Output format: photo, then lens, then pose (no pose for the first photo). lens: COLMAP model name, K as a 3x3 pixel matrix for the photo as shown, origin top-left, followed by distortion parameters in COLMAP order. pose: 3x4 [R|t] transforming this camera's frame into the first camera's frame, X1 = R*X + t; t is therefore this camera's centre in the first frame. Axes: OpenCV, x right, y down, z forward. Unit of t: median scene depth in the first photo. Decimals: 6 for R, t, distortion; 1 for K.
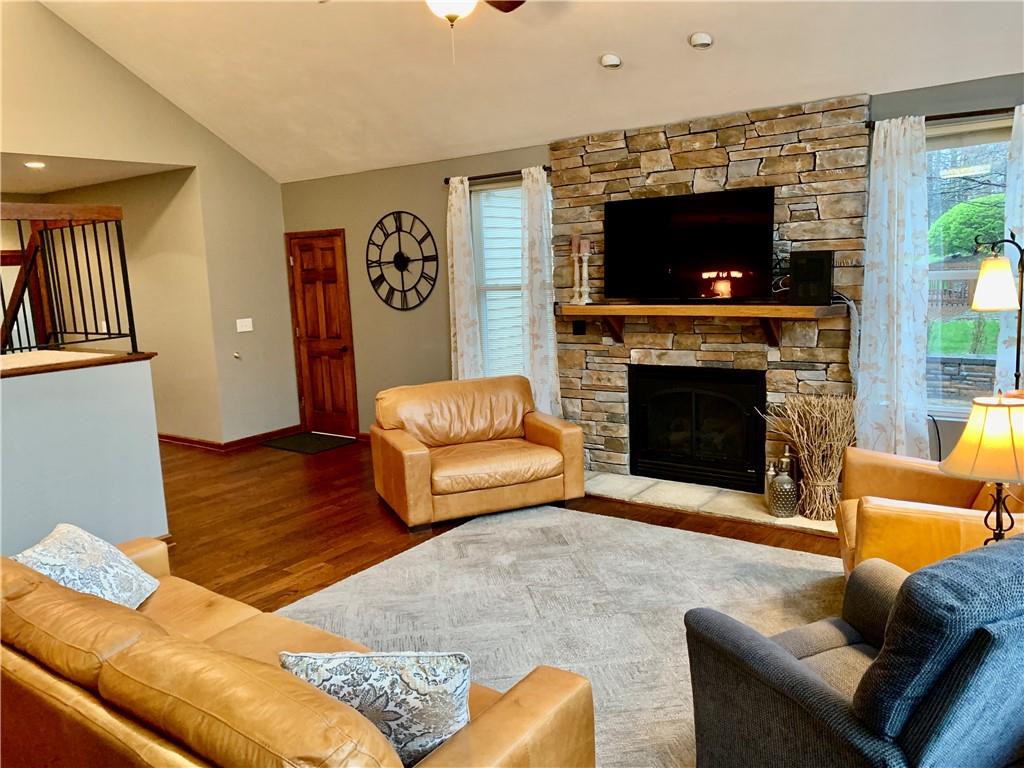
lens RADIAL K [[784.6, 0, 509.7], [0, 784.6, 388.1], [0, 0, 1]] dist [0.038389, -0.039124]
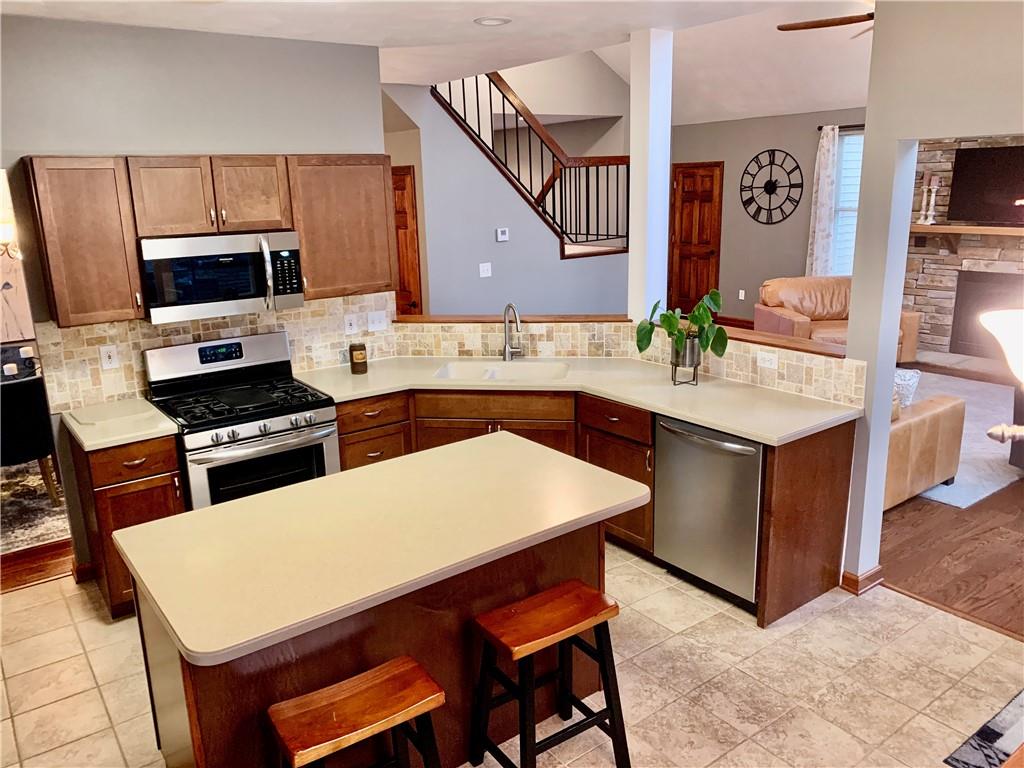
lens RADIAL K [[784.6, 0, 508.6], [0, 784.6, 381.7], [0, 0, 1]] dist [0.038389, -0.039124]
pose [[0.951802, 0.089557, -0.293346, -0.145304], [-0.058281, 0.991805, 0.113692, 0.042867], [0.301124, -0.091115, 0.949222, -0.463823]]
